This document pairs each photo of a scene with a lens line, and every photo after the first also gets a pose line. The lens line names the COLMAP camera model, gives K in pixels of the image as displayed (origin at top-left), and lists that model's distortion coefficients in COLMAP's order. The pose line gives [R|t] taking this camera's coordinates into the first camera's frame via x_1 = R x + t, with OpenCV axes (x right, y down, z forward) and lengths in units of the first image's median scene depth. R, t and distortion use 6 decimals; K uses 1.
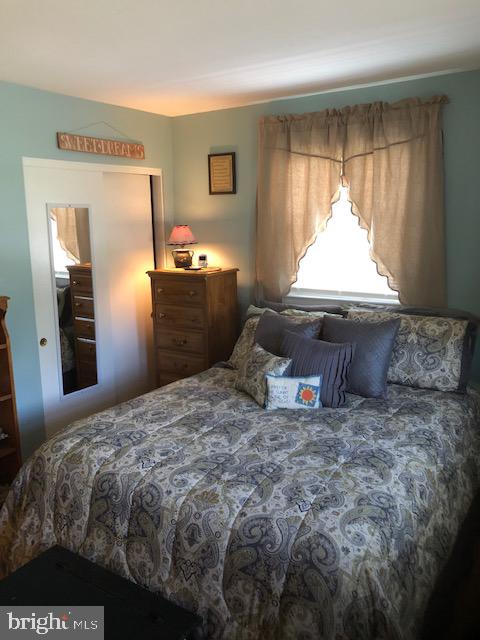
lens RADIAL K [[526.1, 0, 241.4], [0, 526.1, 321.5], [0, 0, 1]] dist [0.034396, -0.051759]
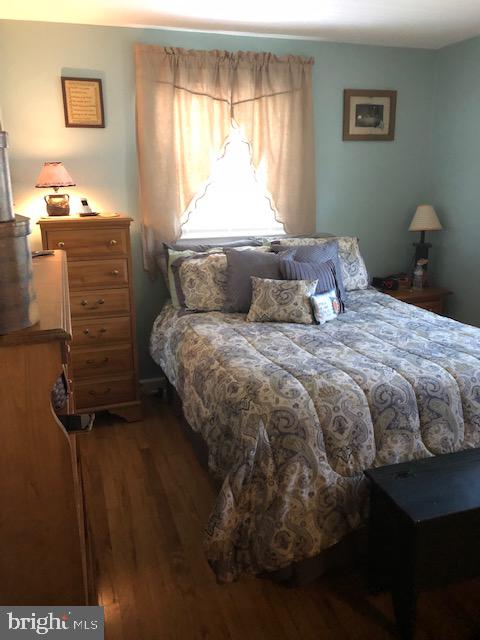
lens RADIAL K [[526.1, 0, 243.1], [0, 526.1, 321.9], [0, 0, 1]] dist [0.034396, -0.051759]
pose [[0.624889, -0.198343, 0.755098, -0.706261], [0.150480, 0.979653, 0.132796, -0.009731], [-0.766074, 0.030644, 0.642022, 0.316859]]
